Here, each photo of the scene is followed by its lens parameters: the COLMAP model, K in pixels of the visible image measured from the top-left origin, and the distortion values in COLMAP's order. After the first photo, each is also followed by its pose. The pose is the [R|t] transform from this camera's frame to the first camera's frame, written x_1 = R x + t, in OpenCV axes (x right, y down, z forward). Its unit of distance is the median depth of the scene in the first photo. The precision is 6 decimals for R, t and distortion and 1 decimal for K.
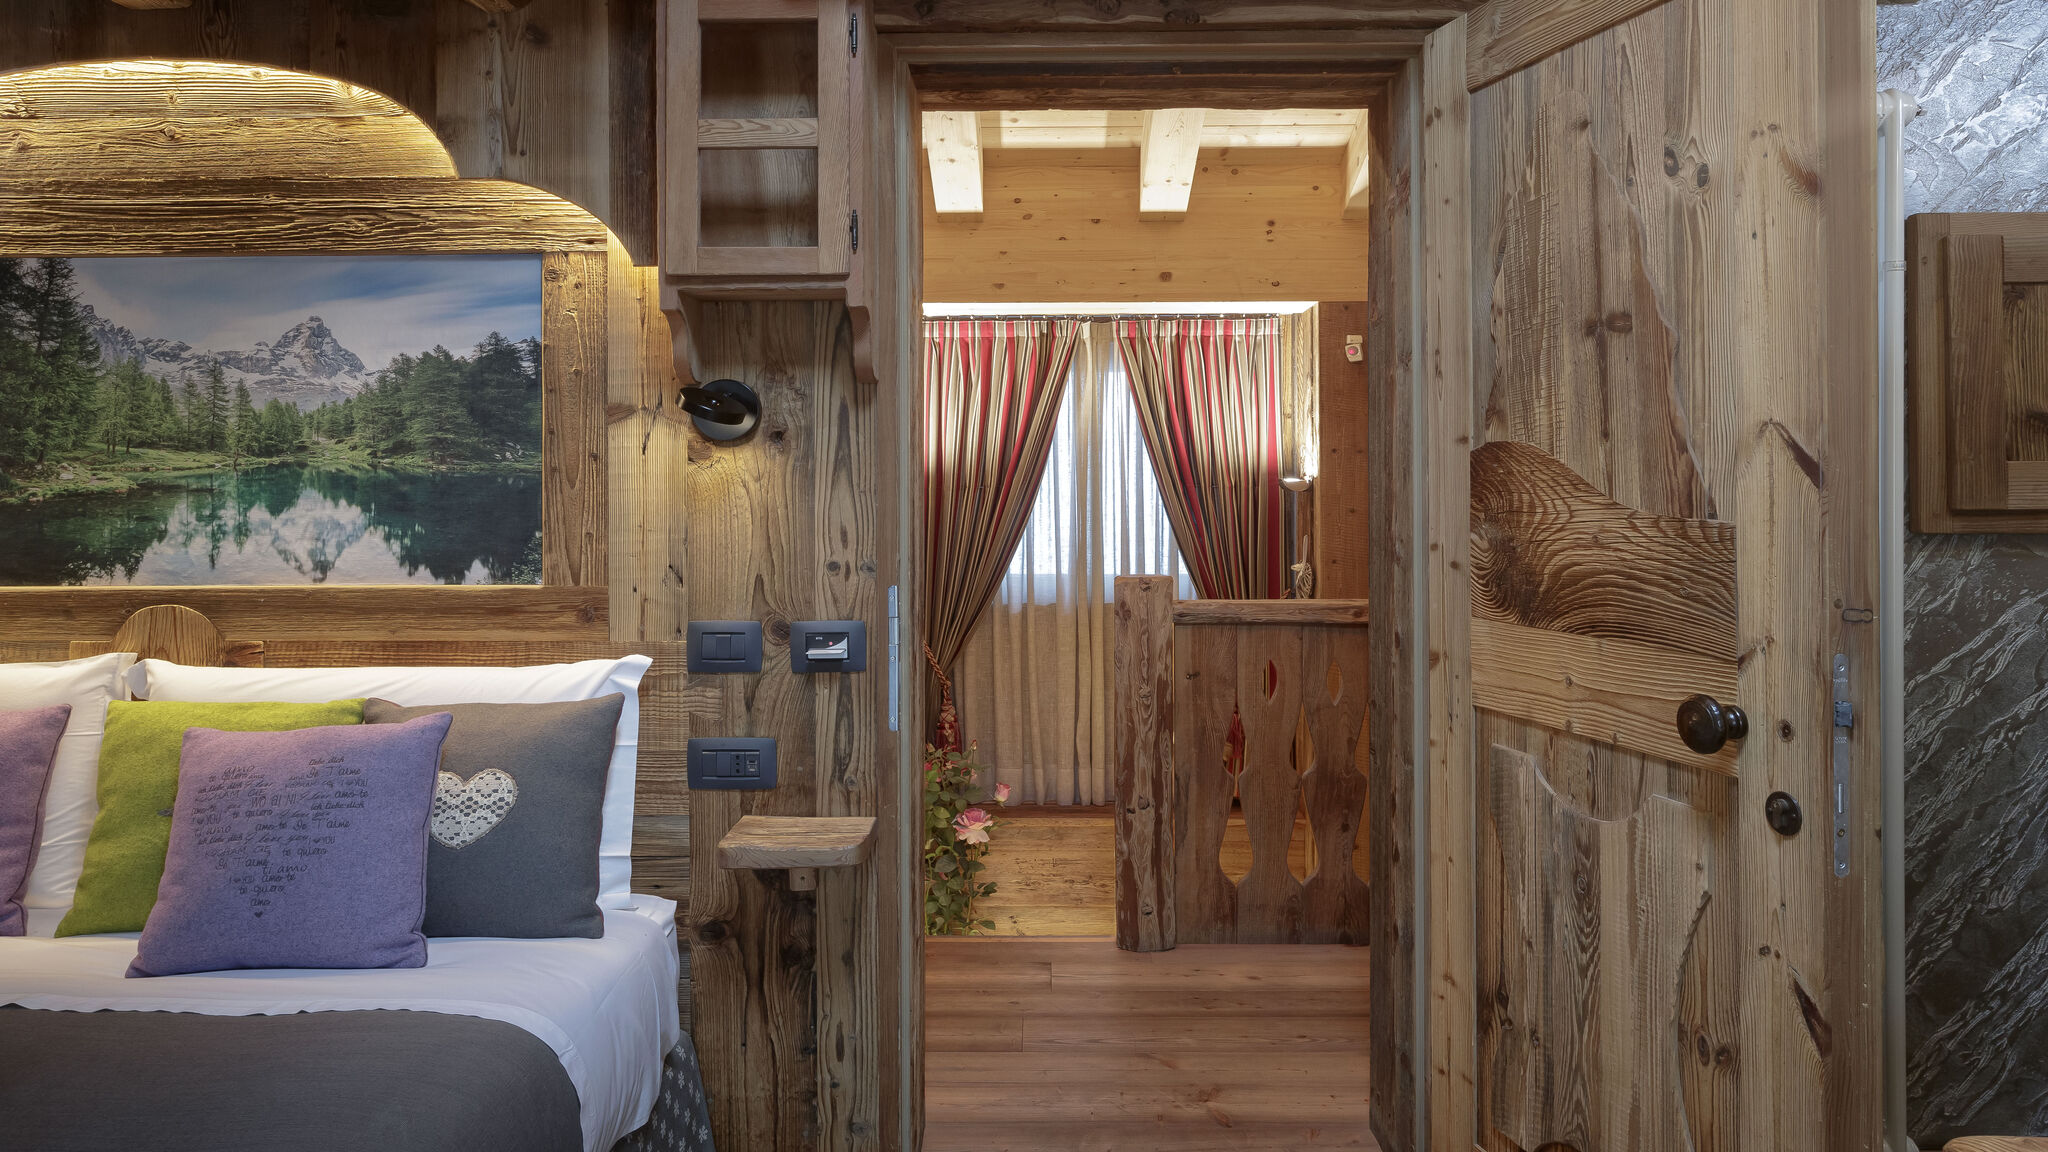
lens RADIAL K [[1647.1, 0, 1029.0], [0, 1647.1, 497.6], [0, 0, 1]] dist [0.004637, 0.000137]
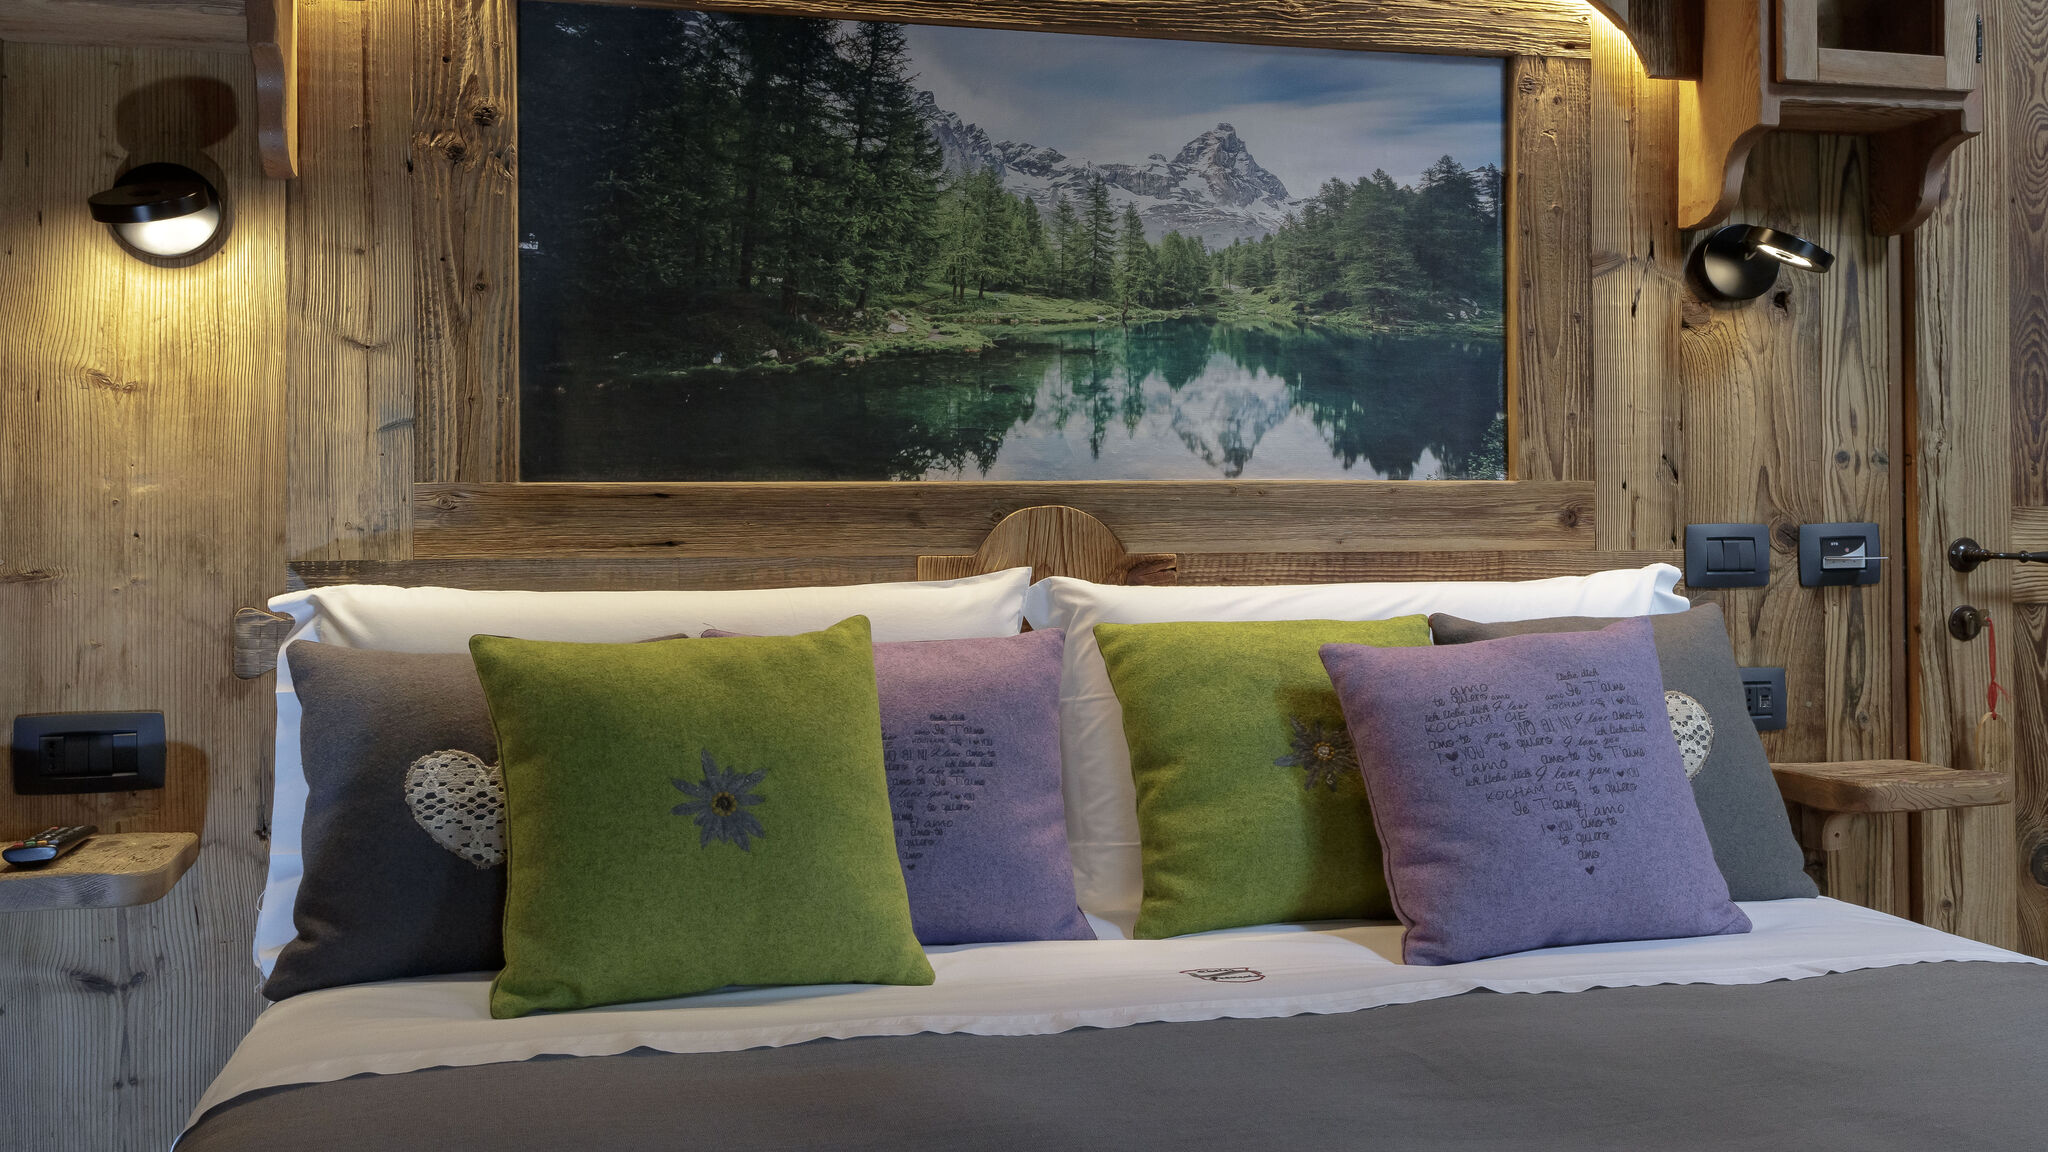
lens RADIAL K [[2071.8, 0, 667.2], [0, 2071.8, 566.9], [0, 0, 1]] dist [0.034966, 0.000000]
pose [[0.951828, -0.003131, 0.306618, -0.970657], [0.002306, 0.999993, 0.003052, 0.089494], [-0.306625, -0.002198, 0.951828, 0.172227]]
